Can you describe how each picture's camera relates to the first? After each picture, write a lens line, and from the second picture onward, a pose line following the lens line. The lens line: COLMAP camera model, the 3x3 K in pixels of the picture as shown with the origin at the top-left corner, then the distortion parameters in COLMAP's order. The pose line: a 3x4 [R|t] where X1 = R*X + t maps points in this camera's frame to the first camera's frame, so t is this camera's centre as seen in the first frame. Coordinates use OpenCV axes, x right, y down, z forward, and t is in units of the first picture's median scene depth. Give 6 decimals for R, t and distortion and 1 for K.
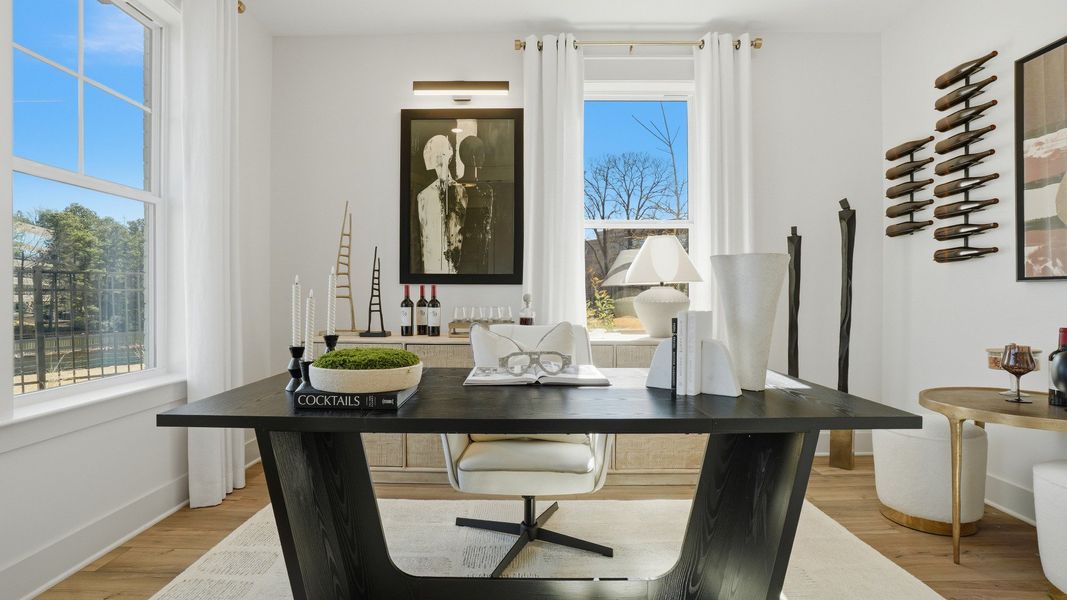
lens RADIAL K [[492.3, 0, 533.5], [0, 492.3, 300.0], [0, 0, 1]] dist [-0.060291, 0.023869]
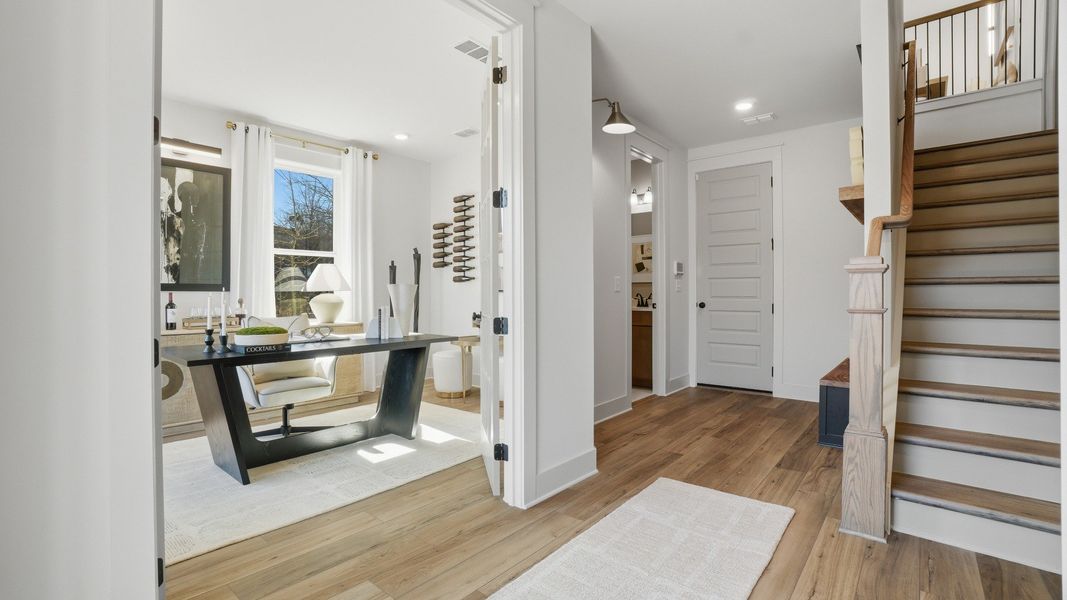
lens RADIAL K [[492.3, 0, 533.5], [0, 492.3, 300.0], [0, 0, 1]] dist [-0.060291, 0.023869]
pose [[0.627309, -0.012465, 0.778671, -0.597652], [0.007051, 0.999922, 0.010327, -0.015788], [-0.778739, -0.000988, 0.627348, -0.611707]]
